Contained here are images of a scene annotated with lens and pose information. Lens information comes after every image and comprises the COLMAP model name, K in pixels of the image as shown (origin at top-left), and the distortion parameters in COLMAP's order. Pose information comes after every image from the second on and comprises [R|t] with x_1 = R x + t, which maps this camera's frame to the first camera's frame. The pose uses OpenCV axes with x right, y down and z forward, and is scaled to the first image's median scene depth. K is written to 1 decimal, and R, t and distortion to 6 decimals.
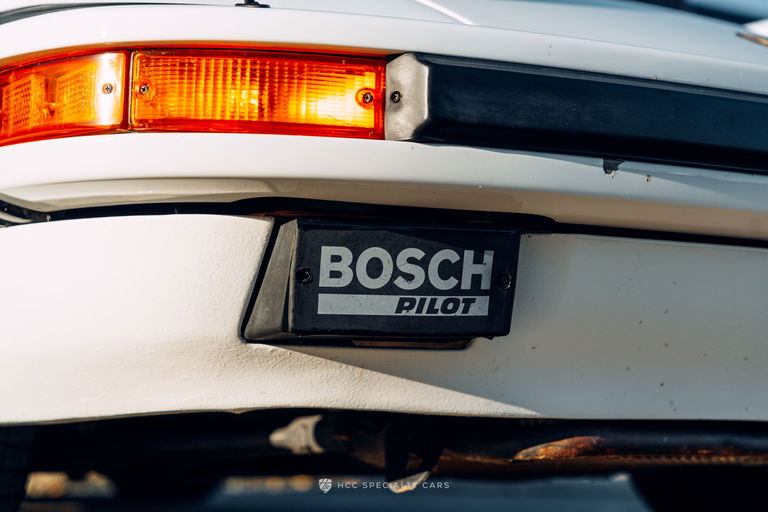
lens RADIAL K [[1476.3, 0, 384.4], [0, 1476.3, 256.1], [0, 0, 1]] dist [0.084390, 0.000000]
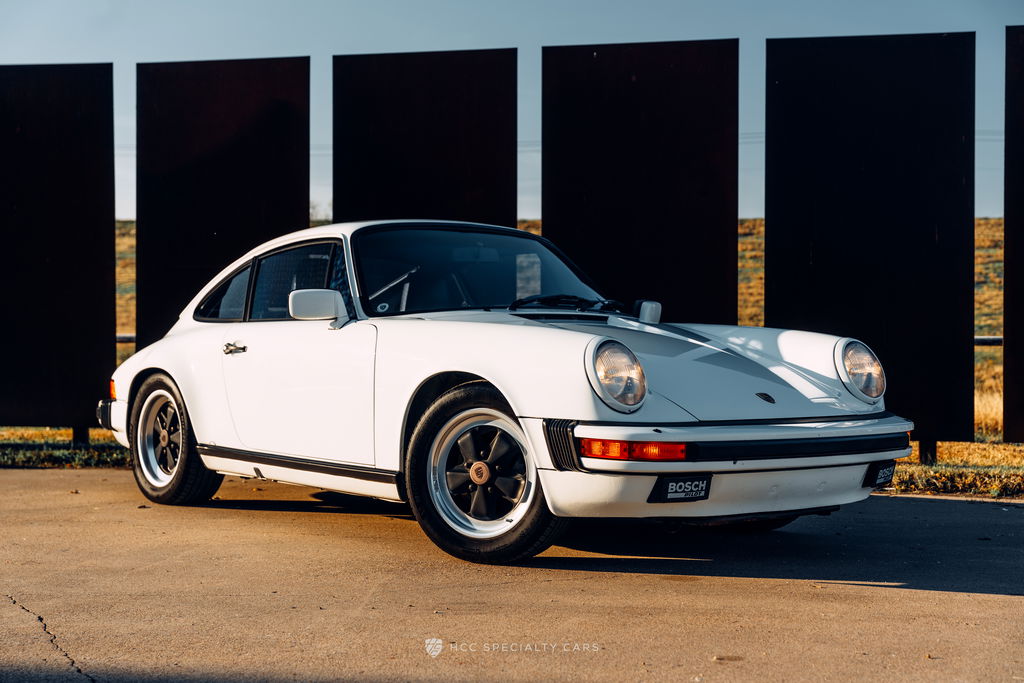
lens RADIAL K [[1439.6, 0, 512.2], [0, 1439.6, 348.2], [0, 0, 1]] dist [-0.003154, 0.000000]
pose [[0.992541, -0.002796, 0.121881, -0.990134], [-0.012140, 0.992501, 0.121630, -0.885581], [-0.121307, -0.122203, 0.985064, -2.973769]]
